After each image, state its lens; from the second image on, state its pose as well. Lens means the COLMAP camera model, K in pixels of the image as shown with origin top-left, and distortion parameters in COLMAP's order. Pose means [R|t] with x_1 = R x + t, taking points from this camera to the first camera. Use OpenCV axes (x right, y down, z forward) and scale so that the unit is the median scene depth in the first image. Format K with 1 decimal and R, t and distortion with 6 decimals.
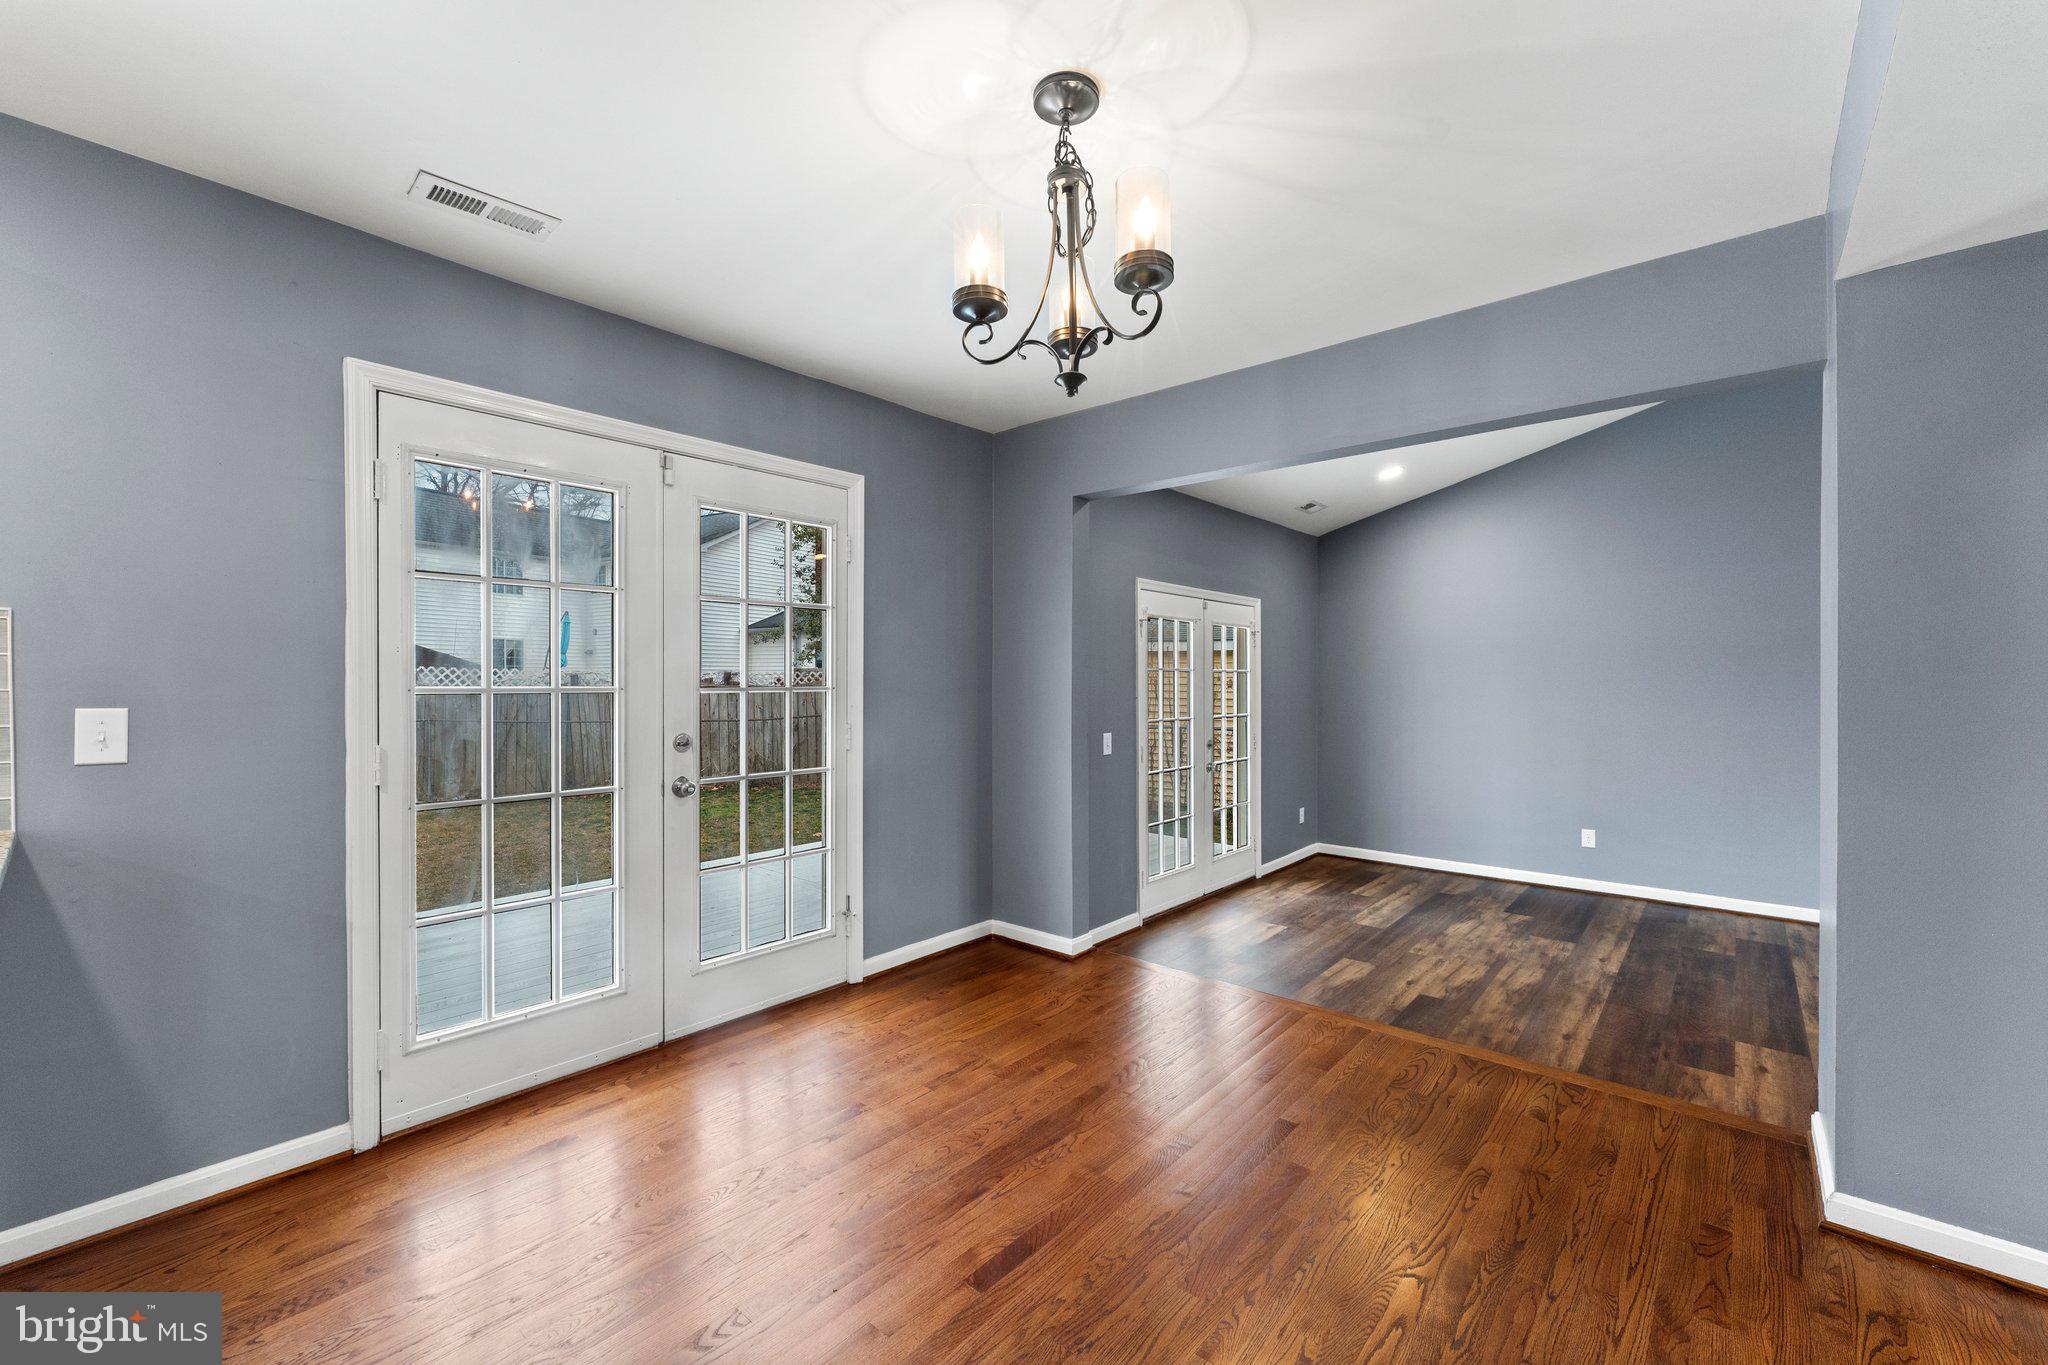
lens RADIAL K [[836.7, 0, 1024.0], [0, 836.7, 682.5], [0, 0, 1]] dist [-0.001685, -0.000227]
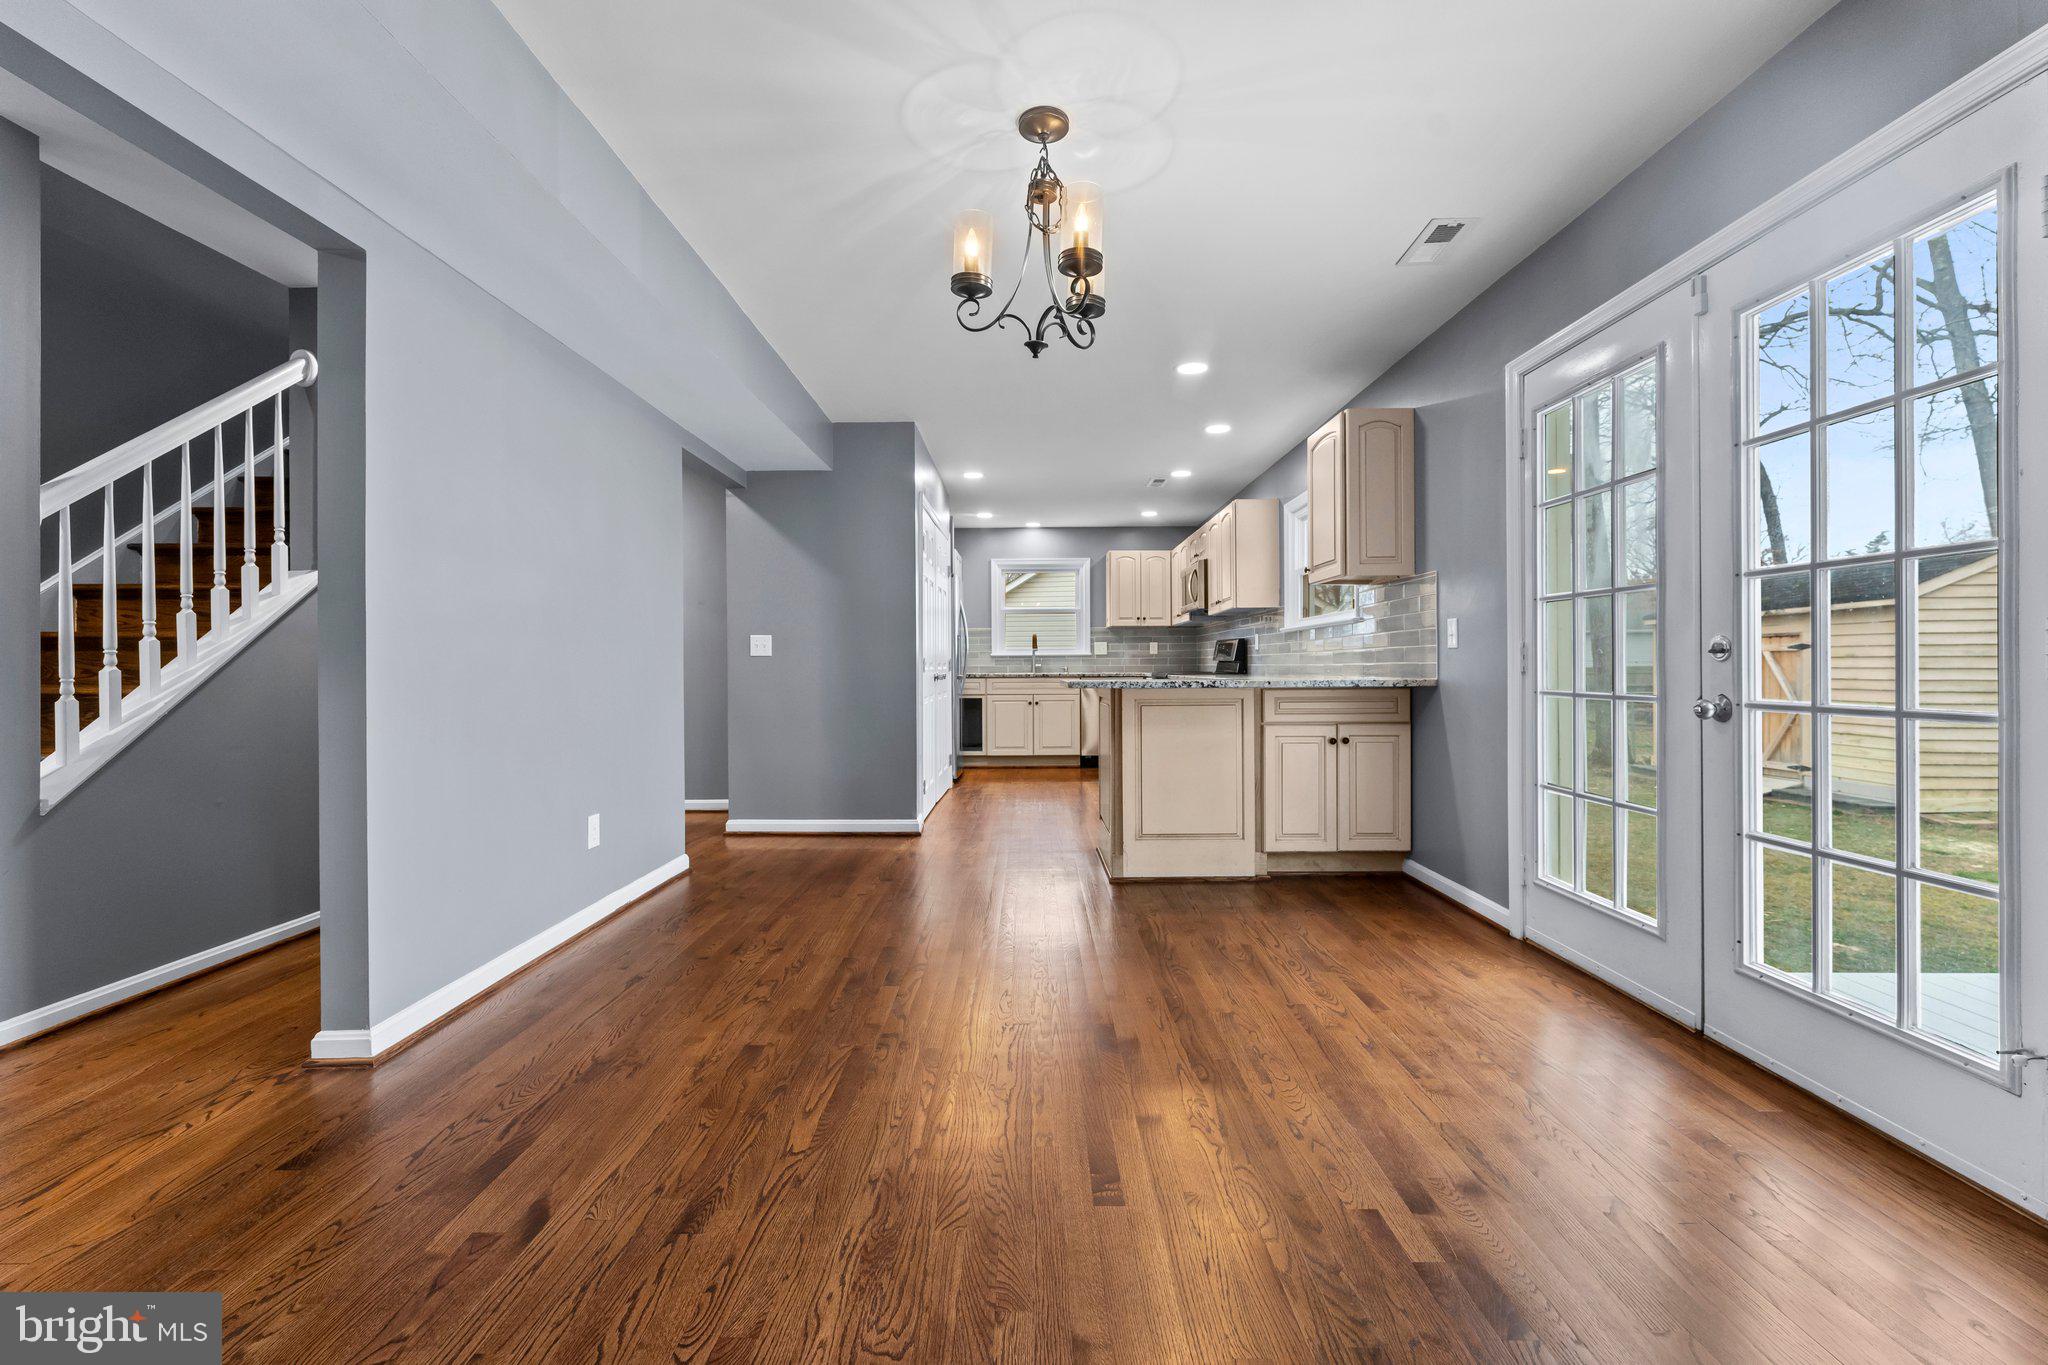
lens RADIAL K [[833.6, 0, 1028.9], [0, 833.6, 671.5], [0, 0, 1]] dist [-0.002015, -0.000203]
pose [[-0.758531, 0.007955, -0.651588, 0.379226], [0.002229, 0.999951, 0.009613, 0.058807], [0.651633, 0.005839, -0.758512, 0.814118]]
